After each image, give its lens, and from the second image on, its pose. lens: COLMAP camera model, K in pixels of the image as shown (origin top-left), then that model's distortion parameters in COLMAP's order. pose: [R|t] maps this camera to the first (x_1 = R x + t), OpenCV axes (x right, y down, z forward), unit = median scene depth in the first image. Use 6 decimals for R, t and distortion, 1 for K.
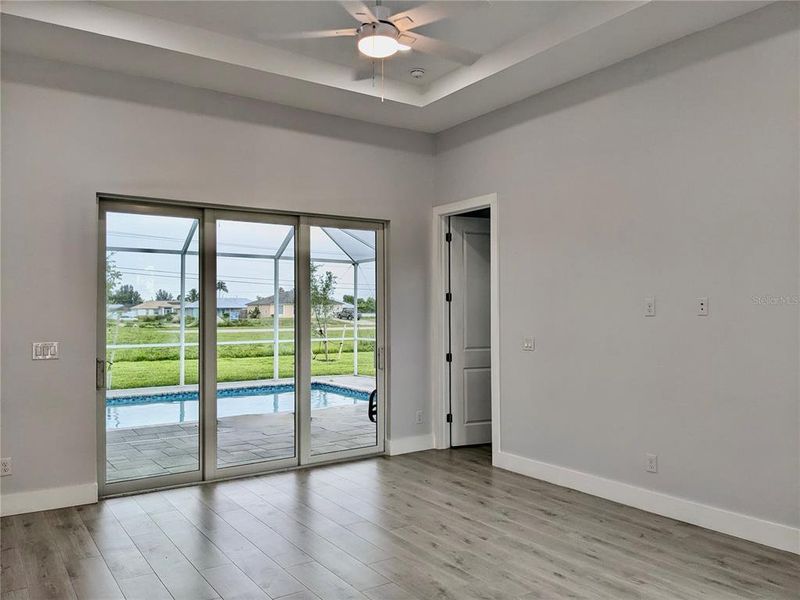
lens RADIAL K [[595.2, 0, 408.0], [0, 595.2, 298.8], [0, 0, 1]] dist [-0.010646, -0.027474]
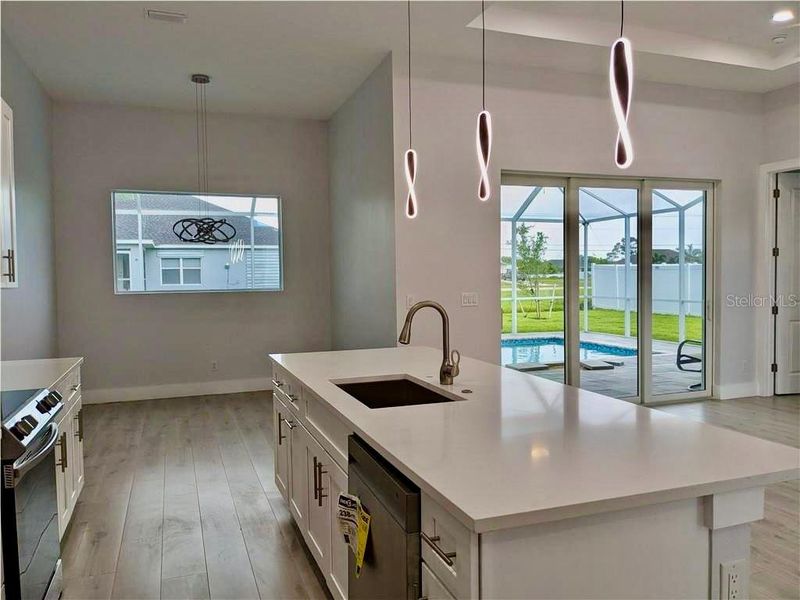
lens RADIAL K [[595.2, 0, 396.3], [0, 595.2, 301.8], [0, 0, 1]] dist [-0.010646, -0.027474]
pose [[0.962627, 0.000945, -0.270831, -0.282865], [0.017841, 0.997601, 0.066895, 0.003402], [0.270244, -0.069226, 0.960300, -0.167129]]
